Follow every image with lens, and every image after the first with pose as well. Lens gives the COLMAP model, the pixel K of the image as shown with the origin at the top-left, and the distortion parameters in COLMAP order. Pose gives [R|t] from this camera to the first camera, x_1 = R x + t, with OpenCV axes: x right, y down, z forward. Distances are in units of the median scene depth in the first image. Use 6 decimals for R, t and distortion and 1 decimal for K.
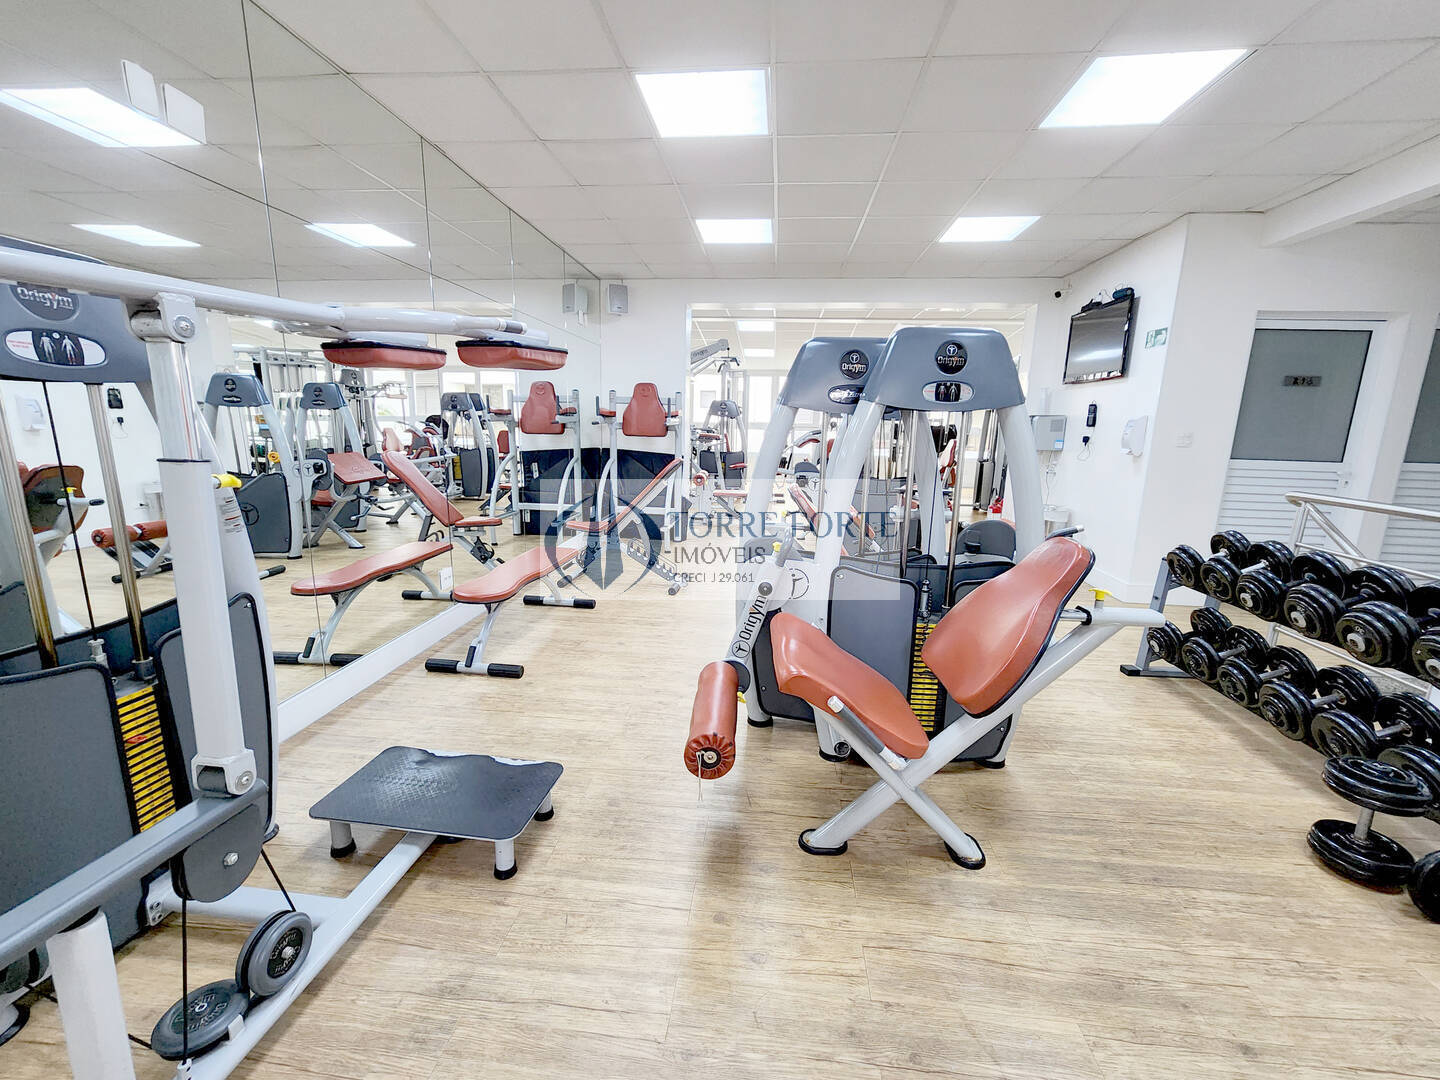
lens RADIAL K [[590.2, 0, 722.5], [0, 590.2, 544.7], [0, 0, 1]] dist [-0.003383, -0.000036]
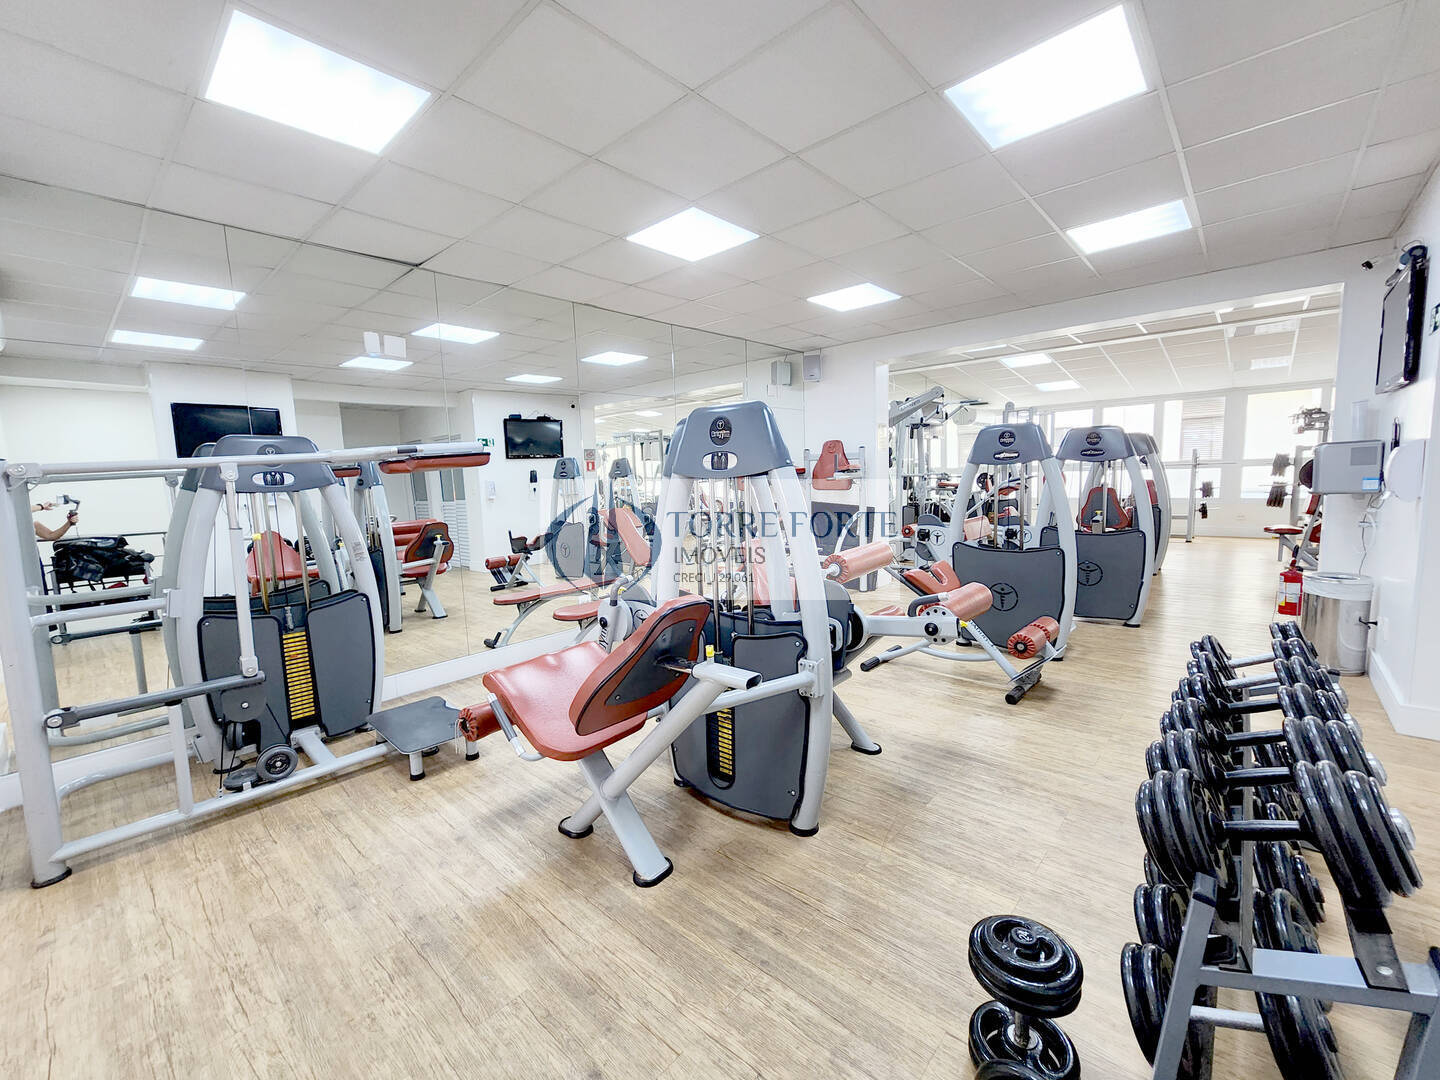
lens RADIAL K [[590.2, 0, 722.5], [0, 590.2, 544.7], [0, 0, 1]] dist [-0.003383, -0.000036]
pose [[0.805582, 0.021972, -0.592077, 0.866028], [-0.067604, 0.996194, -0.055014, -0.033080], [0.588615, 0.084345, 0.804001, 0.095643]]
